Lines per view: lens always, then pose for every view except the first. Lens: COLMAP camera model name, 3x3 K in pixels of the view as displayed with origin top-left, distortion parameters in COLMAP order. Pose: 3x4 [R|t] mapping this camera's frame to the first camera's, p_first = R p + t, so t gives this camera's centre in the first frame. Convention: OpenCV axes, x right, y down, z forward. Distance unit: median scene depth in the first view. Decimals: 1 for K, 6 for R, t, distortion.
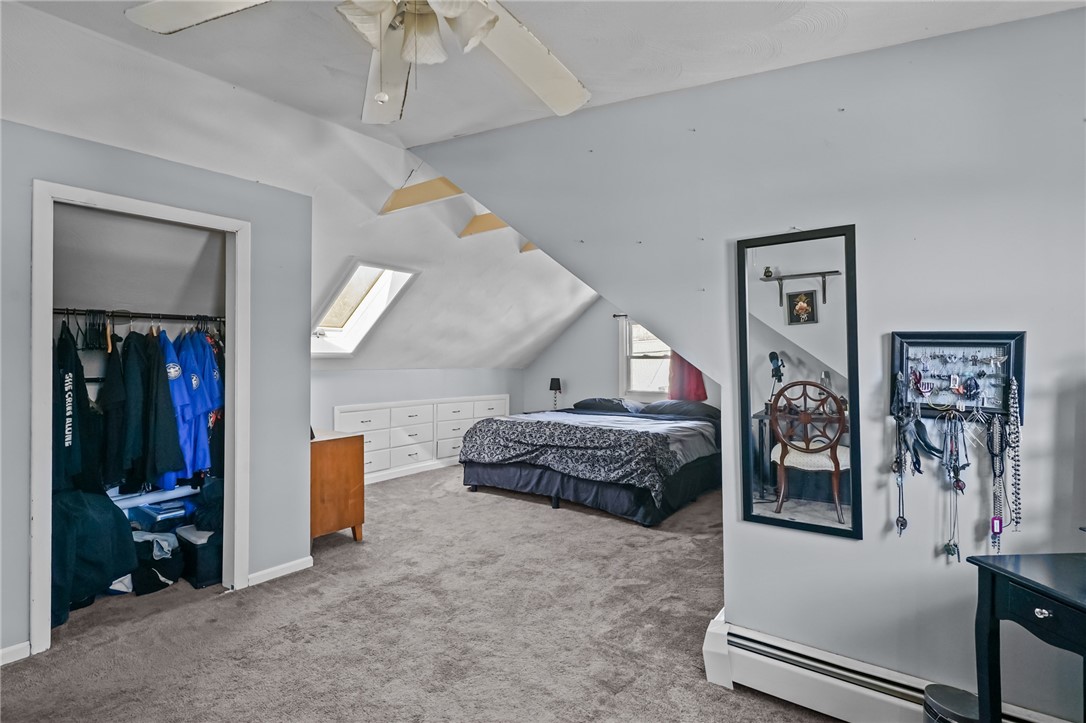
lens RADIAL K [[534.6, 0, 538.9], [0, 534.6, 356.0], [0, 0, 1]] dist [0.008606, -0.004836]
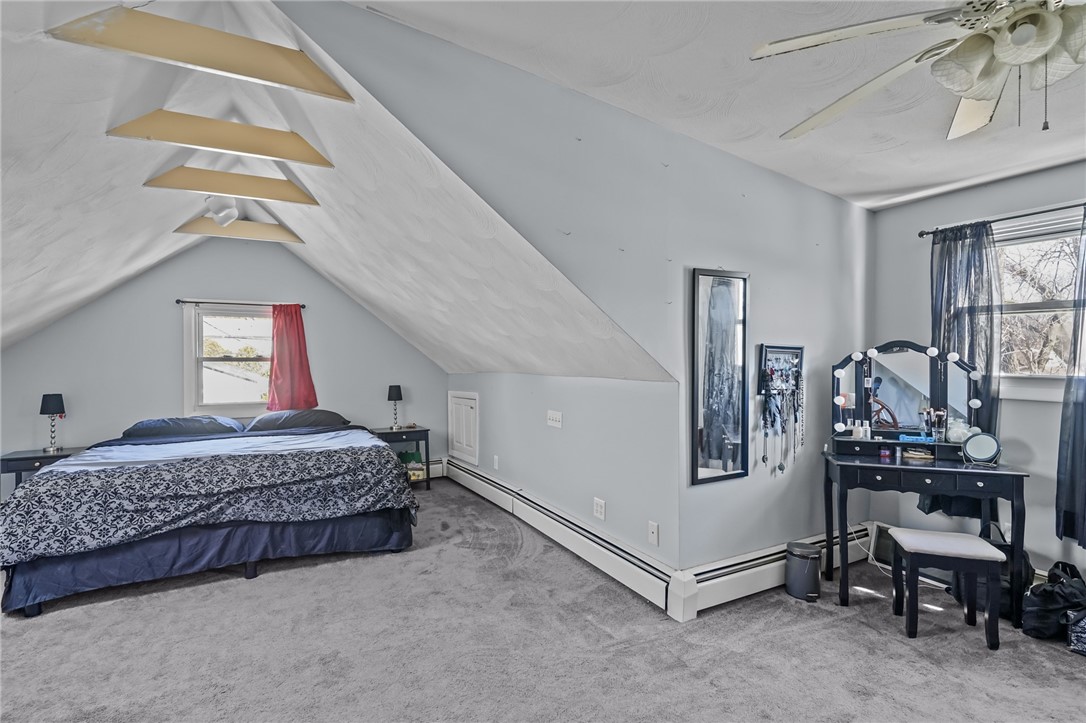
lens RADIAL K [[534.6, 0, 538.0], [0, 534.6, 363.1], [0, 0, 1]] dist [0.008606, -0.004836]
pose [[0.412018, -0.006804, 0.911150, -0.475540], [-0.002153, 0.999962, 0.008441, 0.000729], [-0.911173, -0.005439, 0.411988, 0.404562]]
